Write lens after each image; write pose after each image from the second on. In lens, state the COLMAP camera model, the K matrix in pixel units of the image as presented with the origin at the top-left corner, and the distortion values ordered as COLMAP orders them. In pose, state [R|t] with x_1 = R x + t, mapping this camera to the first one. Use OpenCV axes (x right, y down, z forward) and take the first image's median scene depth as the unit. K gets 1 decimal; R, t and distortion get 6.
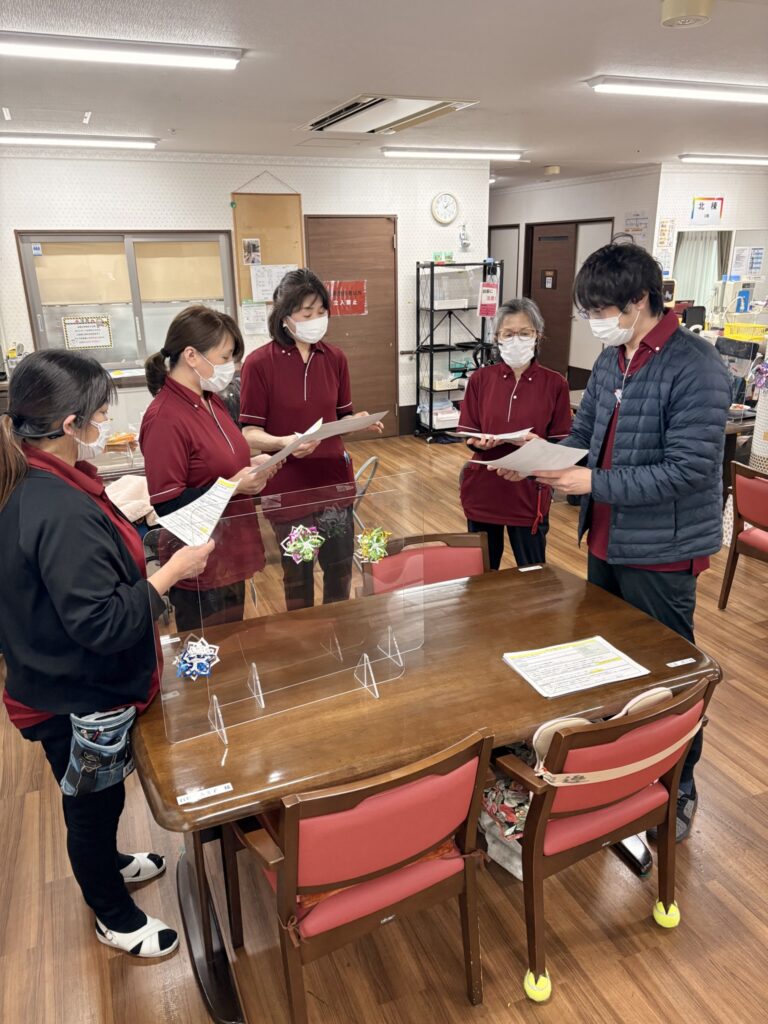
lens RADIAL K [[776.1, 0, 368.5], [0, 776.1, 512.9], [0, 0, 1]] dist [0.032760, 0.000986]
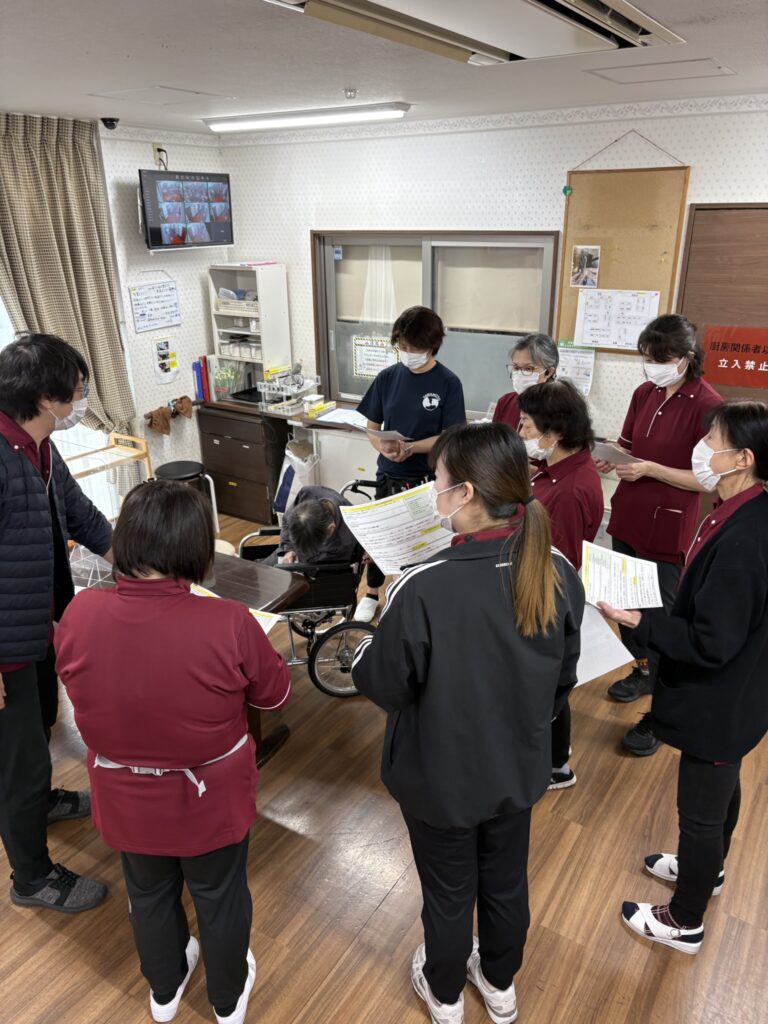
lens RADIAL K [[772.3, 0, 383.7], [0, 772.3, 527.2], [0, 0, 1]] dist [0.026019, -0.035056]
pose [[0.576936, 0.316132, -0.753131, 0.283865], [-0.259247, 0.945259, 0.198183, -0.217446], [0.774556, 0.080908, 0.627310, 0.501462]]
